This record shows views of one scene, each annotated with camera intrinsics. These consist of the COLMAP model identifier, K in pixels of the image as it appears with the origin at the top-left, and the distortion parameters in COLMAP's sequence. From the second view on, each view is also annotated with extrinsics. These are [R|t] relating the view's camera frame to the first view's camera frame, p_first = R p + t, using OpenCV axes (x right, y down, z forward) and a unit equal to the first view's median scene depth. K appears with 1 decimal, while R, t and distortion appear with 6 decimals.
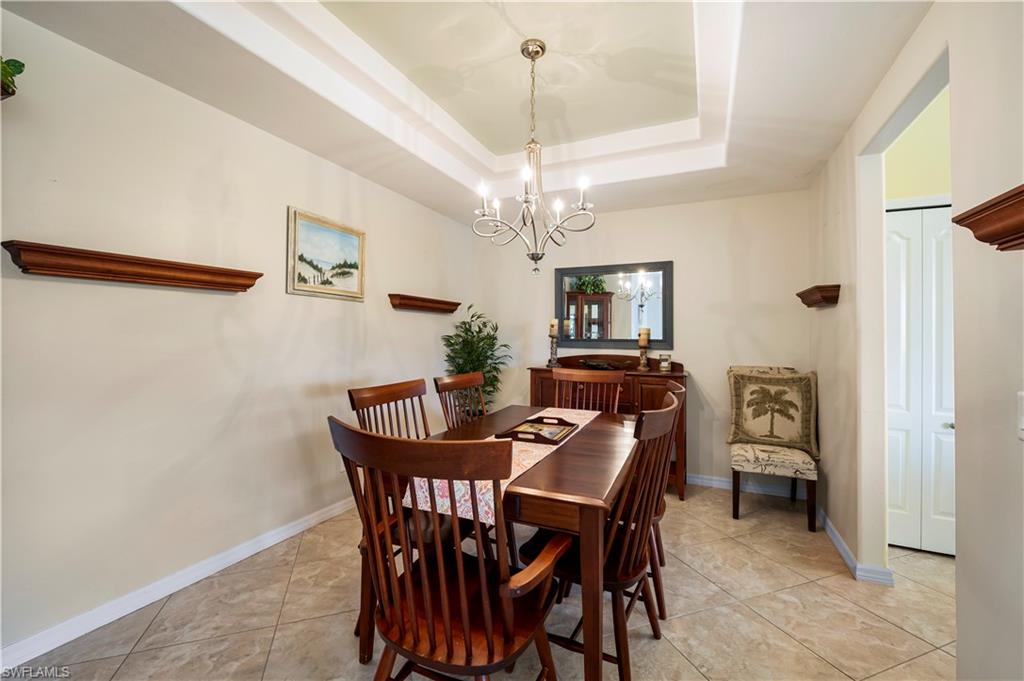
lens RADIAL K [[417.5, 0, 513.0], [0, 417.5, 330.8], [0, 0, 1]] dist [-0.006993, -0.000526]
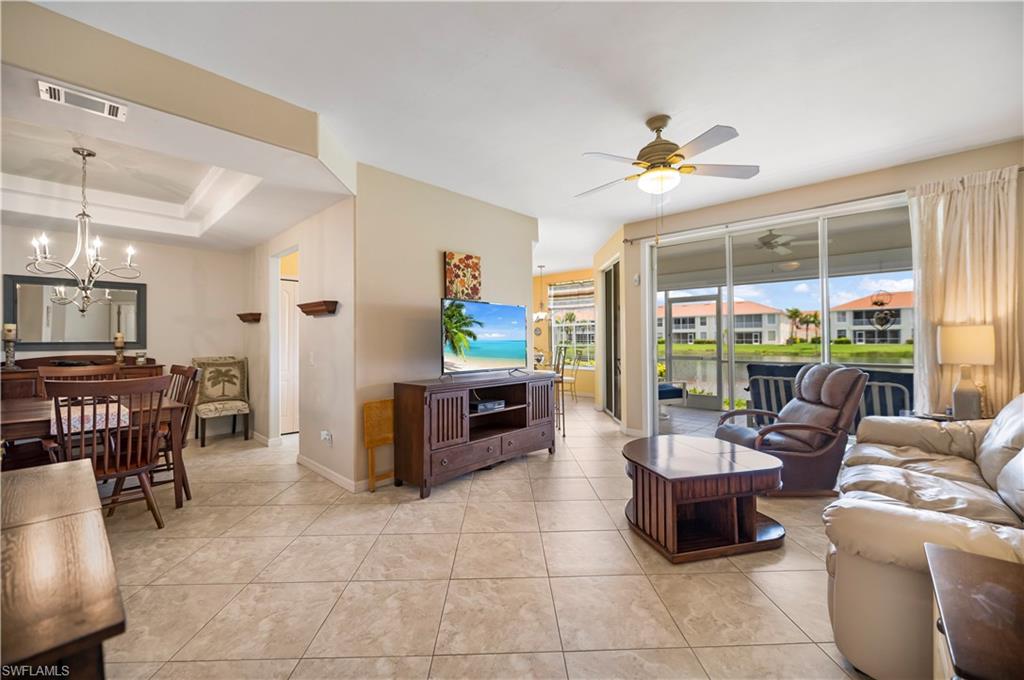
lens RADIAL K [[417.5, 0, 520.4], [0, 417.5, 334.5], [0, 0, 1]] dist [-0.006993, -0.000526]
pose [[0.308234, -0.000601, 0.951310, -0.646602], [-0.004630, 0.999987, 0.002132, -0.012265], [-0.951299, -0.005062, 0.308227, -0.713005]]
